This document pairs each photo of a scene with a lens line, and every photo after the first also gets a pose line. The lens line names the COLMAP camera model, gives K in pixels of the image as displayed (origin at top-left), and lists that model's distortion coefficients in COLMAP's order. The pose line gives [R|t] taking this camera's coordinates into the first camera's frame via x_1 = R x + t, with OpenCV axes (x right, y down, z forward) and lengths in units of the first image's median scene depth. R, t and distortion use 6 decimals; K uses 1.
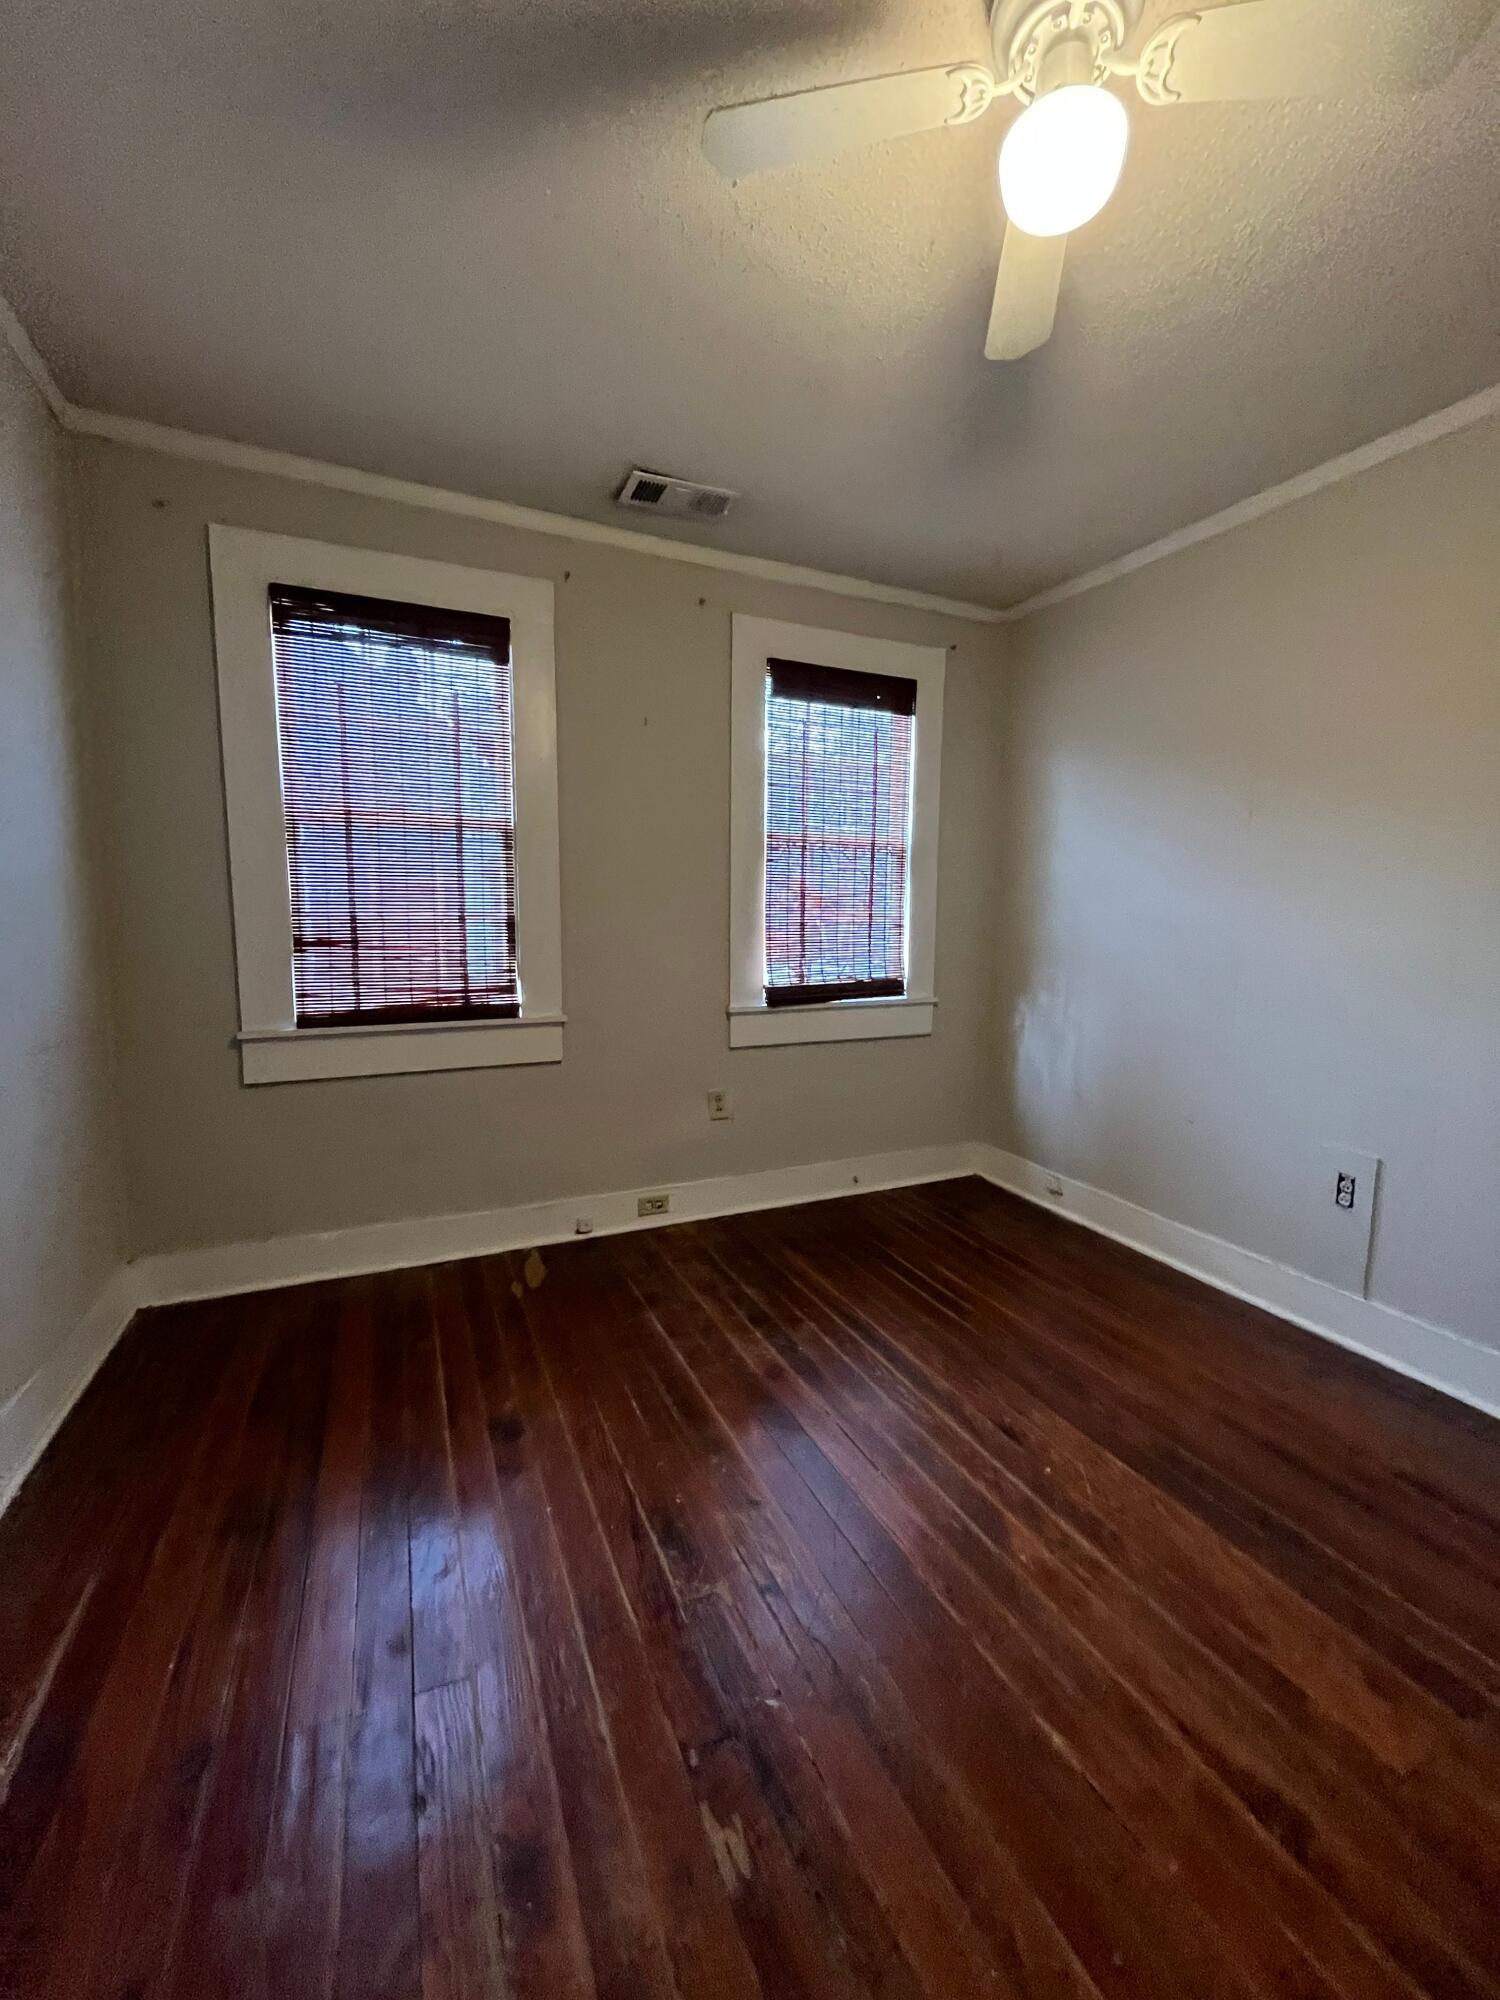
lens RADIAL K [[808.9, 0, 766.7], [0, 808.9, 1002.7], [0, 0, 1]] dist [-0.004695, -0.000134]
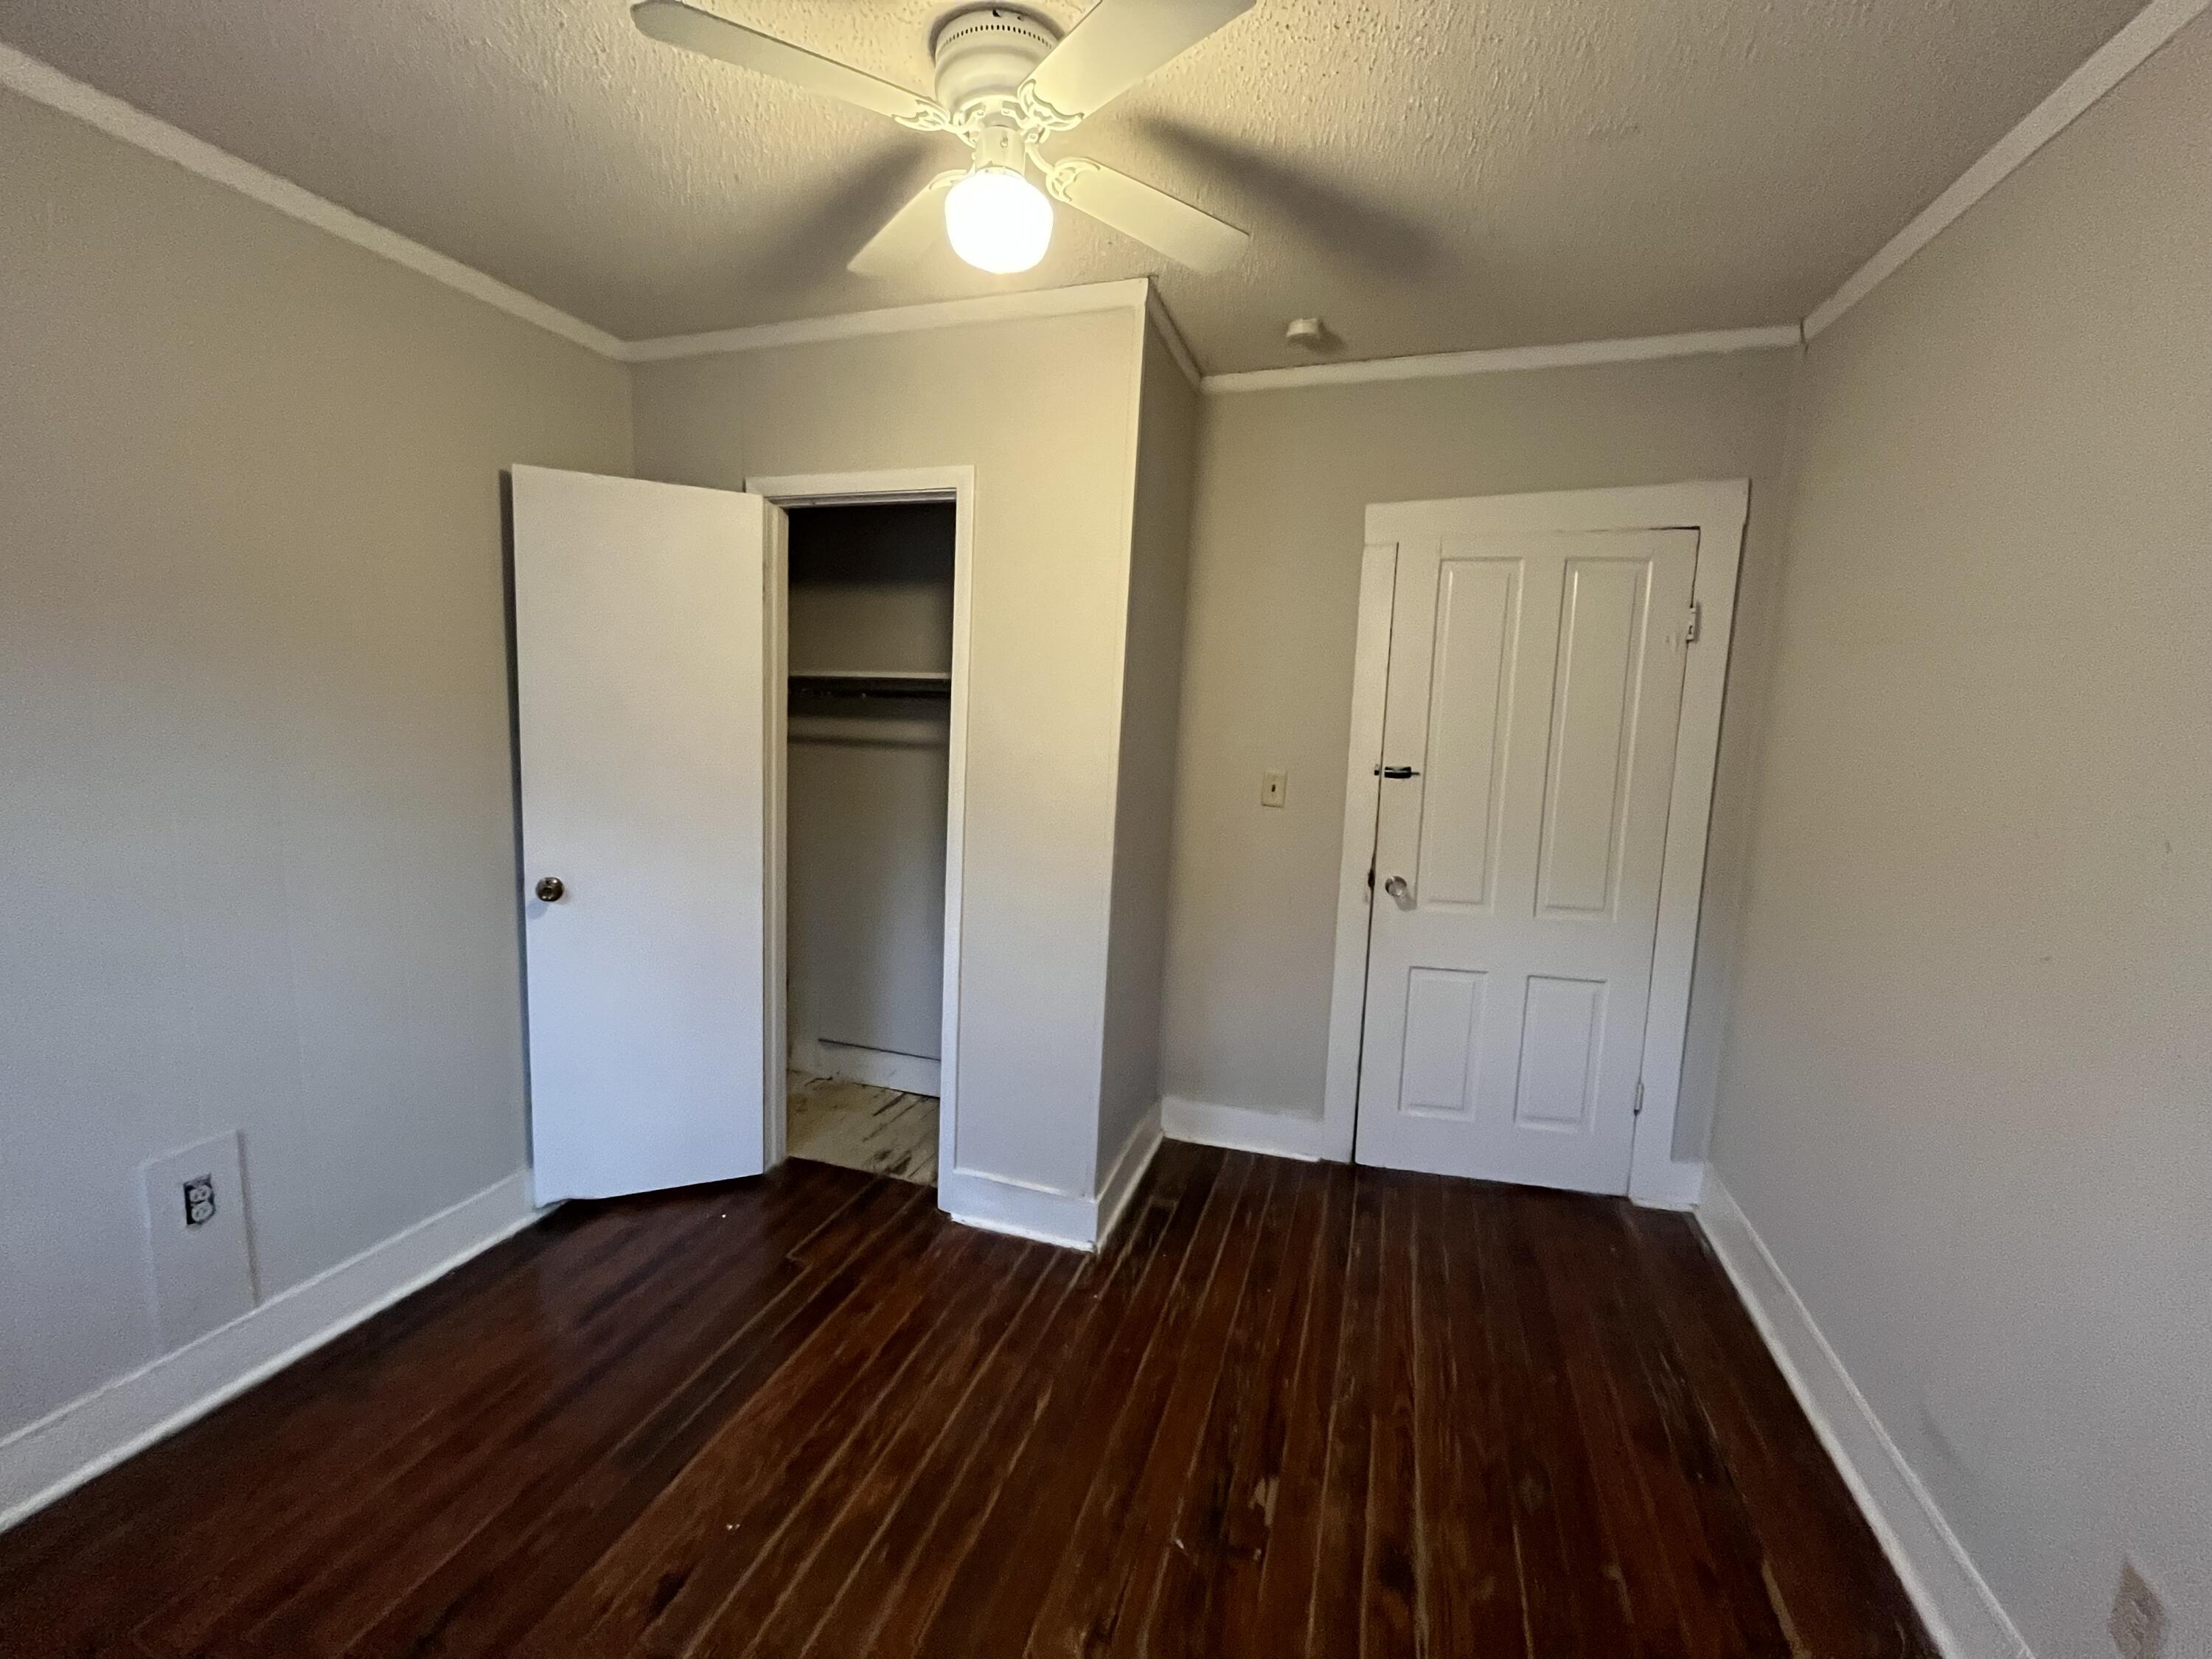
lens RADIAL K [[895.8, 0, 1115.7], [0, 895.8, 821.5], [0, 0, 1]] dist [-0.004582, 0.000379]
pose [[-0.737657, -0.132733, 0.662000, -0.349358], [0.021804, 0.975291, 0.219845, -0.246775], [-0.674823, 0.176605, -0.716536, 0.970030]]
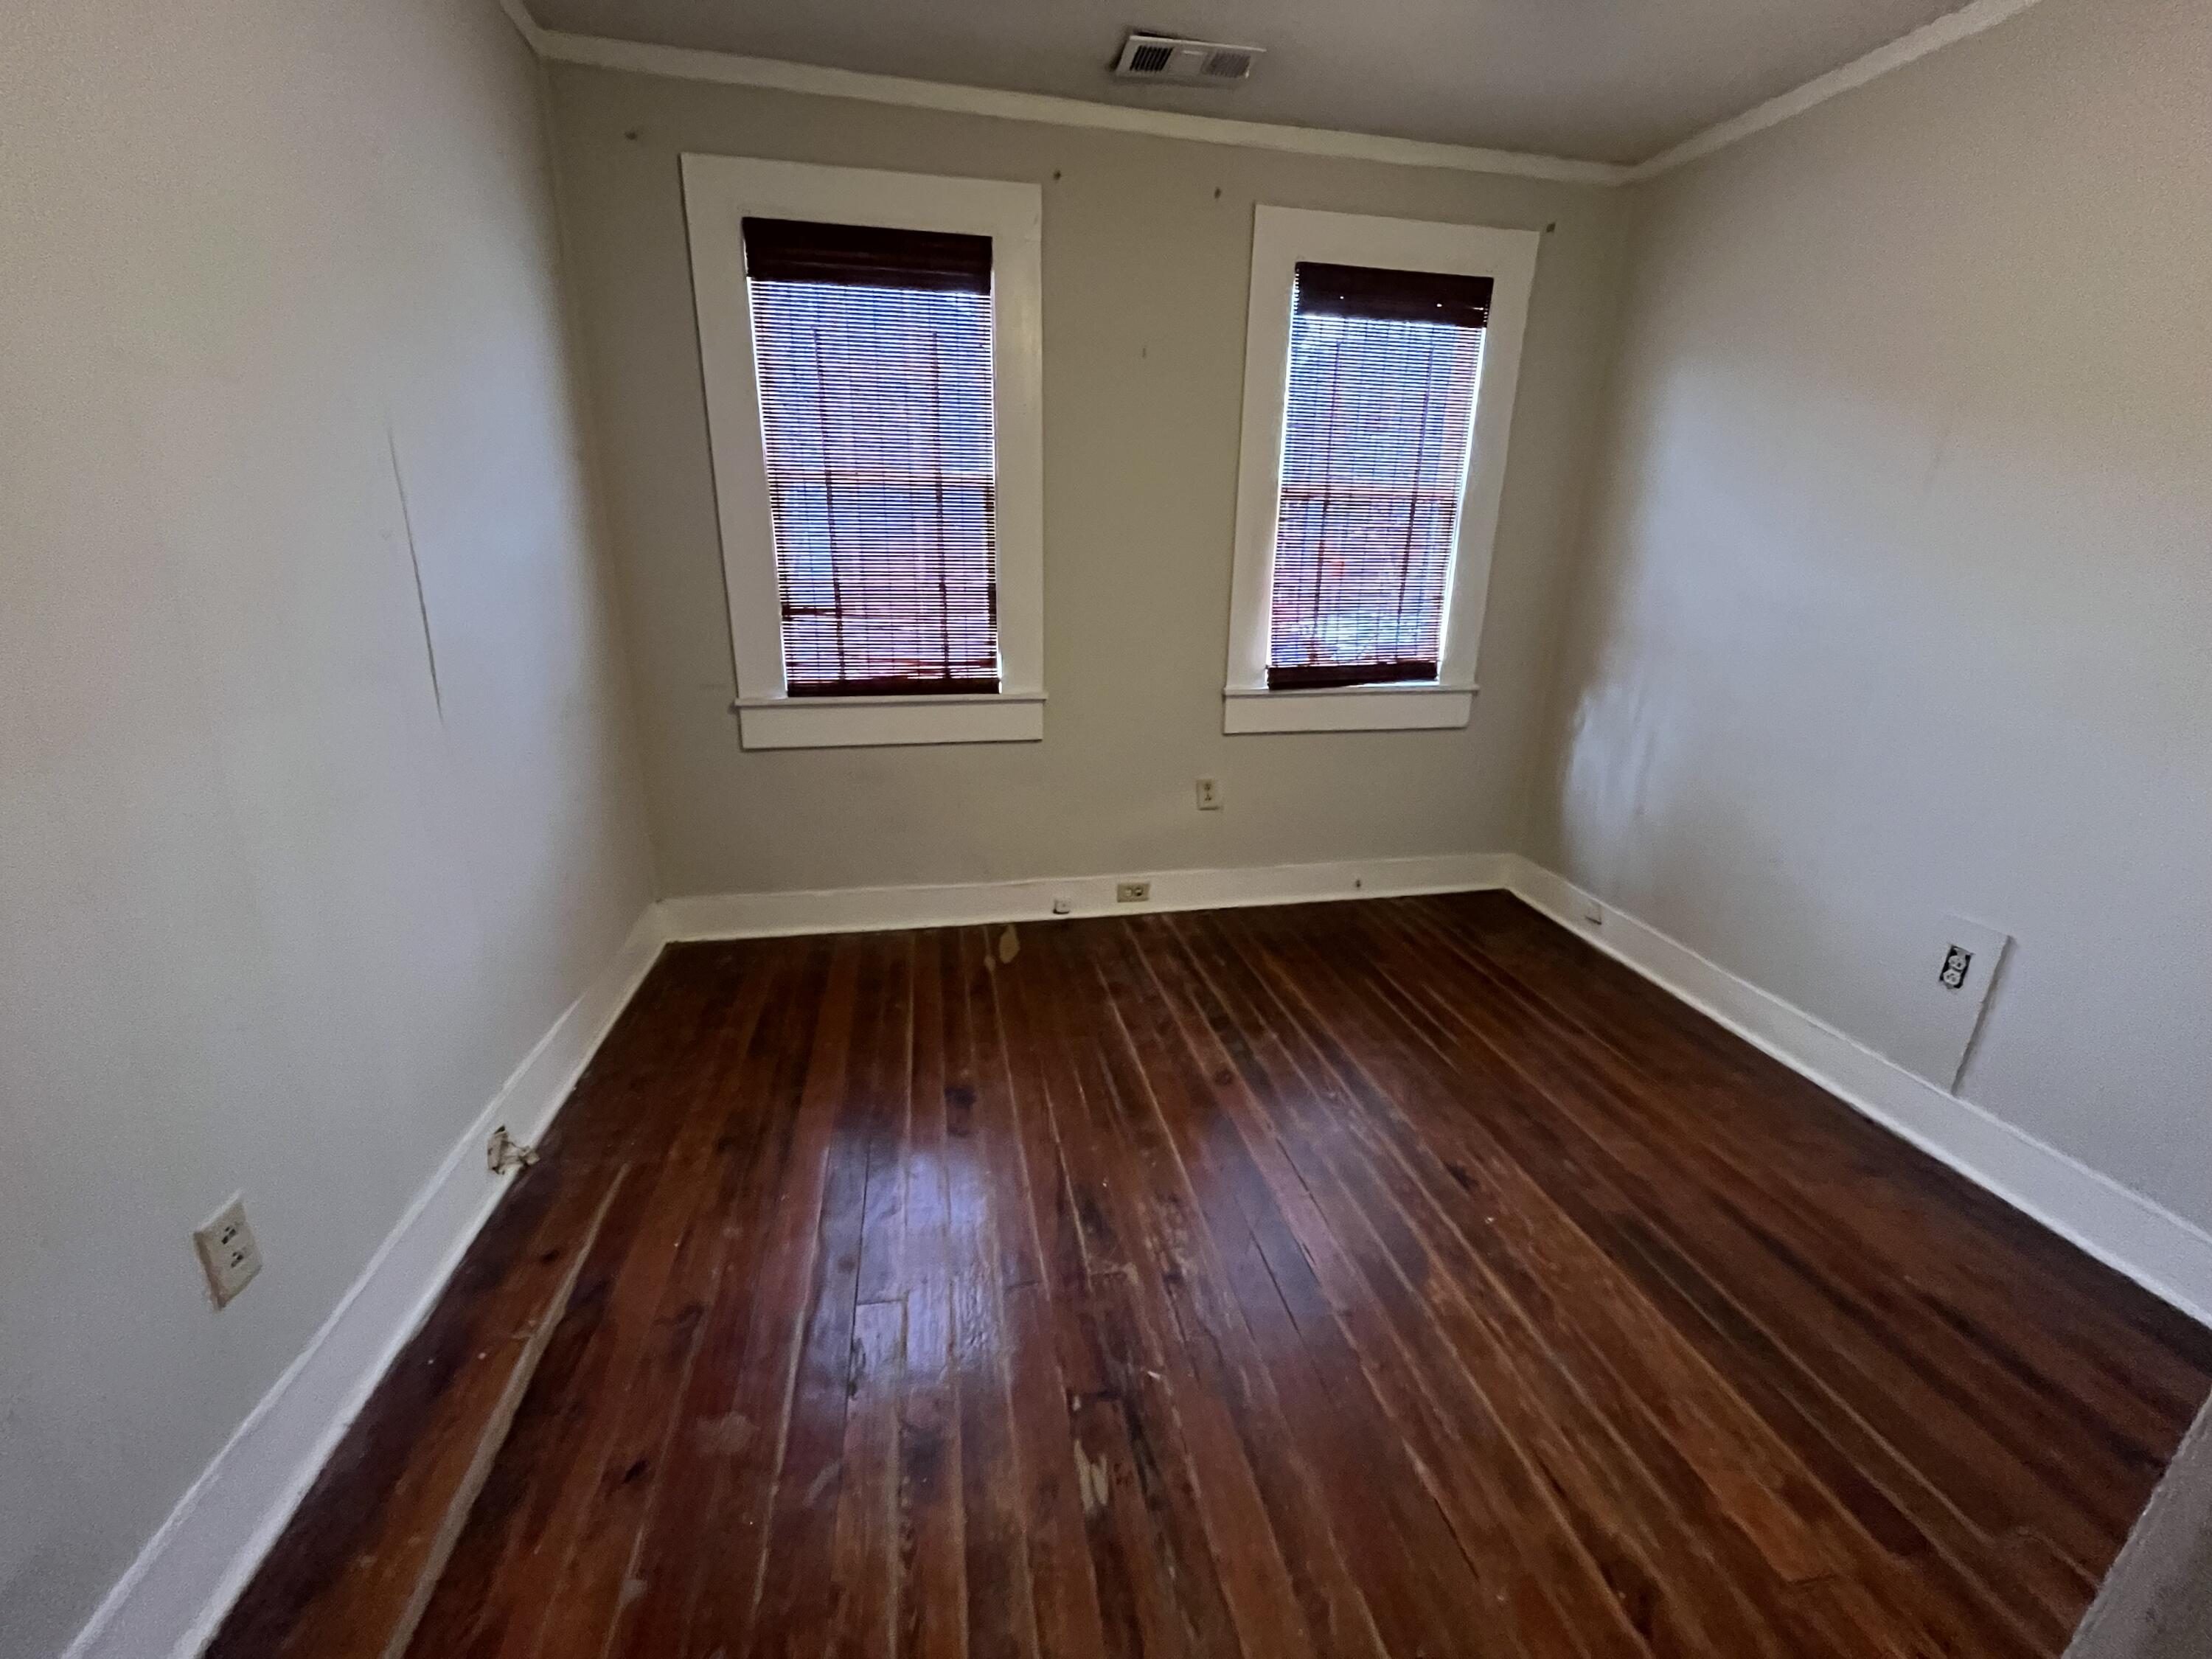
lens RADIAL K [[895.8, 0, 1109.0], [0, 895.8, 821.1], [0, 0, 1]] dist [-0.004582, 0.000379]
pose [[0.972363, 0.080028, -0.219328, 0.080935], [-0.037037, 0.980396, 0.193524, -0.051898], [0.230516, -0.180053, 0.956265, -0.019064]]
